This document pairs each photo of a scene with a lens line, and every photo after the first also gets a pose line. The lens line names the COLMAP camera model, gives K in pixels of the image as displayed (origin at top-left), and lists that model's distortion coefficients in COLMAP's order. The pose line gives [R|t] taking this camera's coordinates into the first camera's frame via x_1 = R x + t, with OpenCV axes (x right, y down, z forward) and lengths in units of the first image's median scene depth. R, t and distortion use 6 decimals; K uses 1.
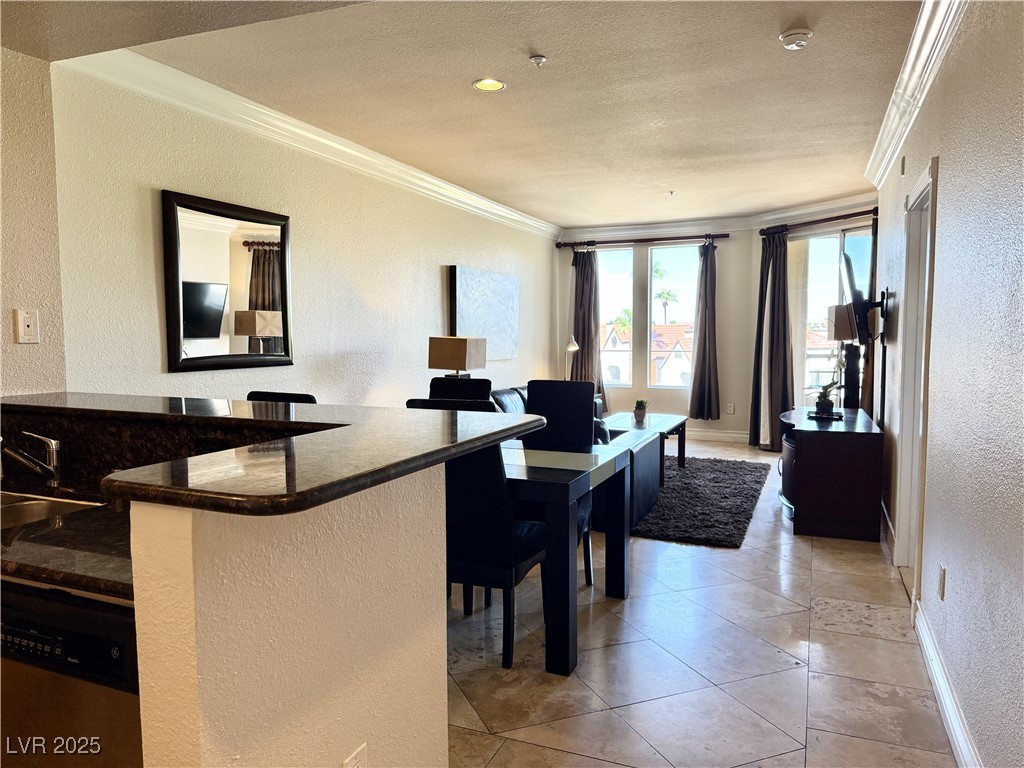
lens RADIAL K [[717.9, 0, 512.0], [0, 717.9, 384.0], [0, 0, 1]] dist [0.179494, -0.401652]
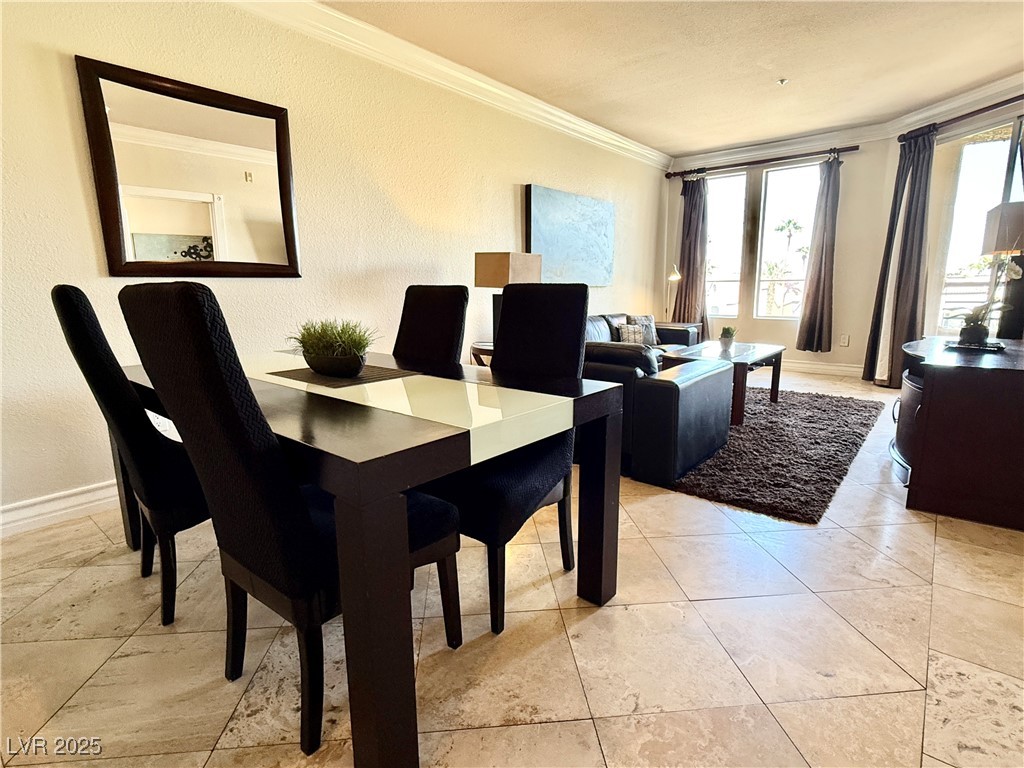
lens RADIAL K [[519.4, 0, 515.1], [0, 519.4, 388.1], [0, 0, 1]] dist [0.001669, -0.000250]
pose [[0.957717, 0.046873, -0.283867, 0.117483], [-0.011052, 0.991905, 0.126498, 0.020121], [0.287499, -0.118012, 0.950483, 0.313708]]
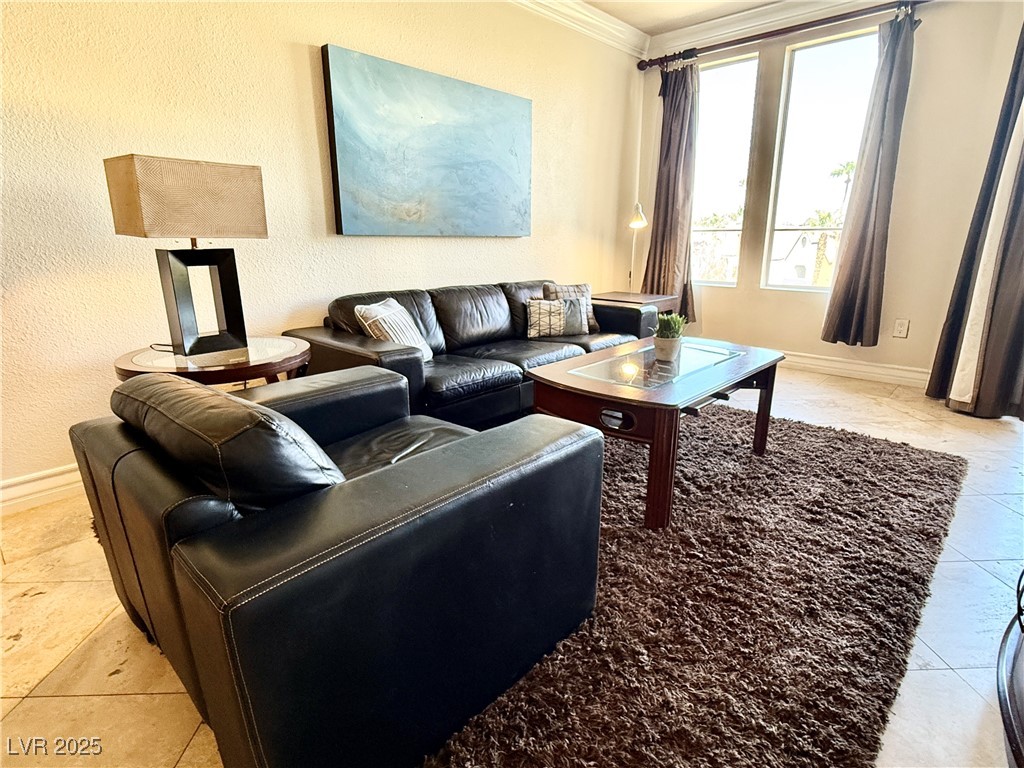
lens RADIAL K [[538.7, 0, 517.3], [0, 538.7, 388.9], [0, 0, 1]] dist [0.004571, -0.000842]
pose [[0.940912, 0.089378, -0.326645, 0.214634], [-0.021700, 0.978474, 0.205227, -0.001436], [0.337956, -0.186013, 0.922597, 0.665936]]
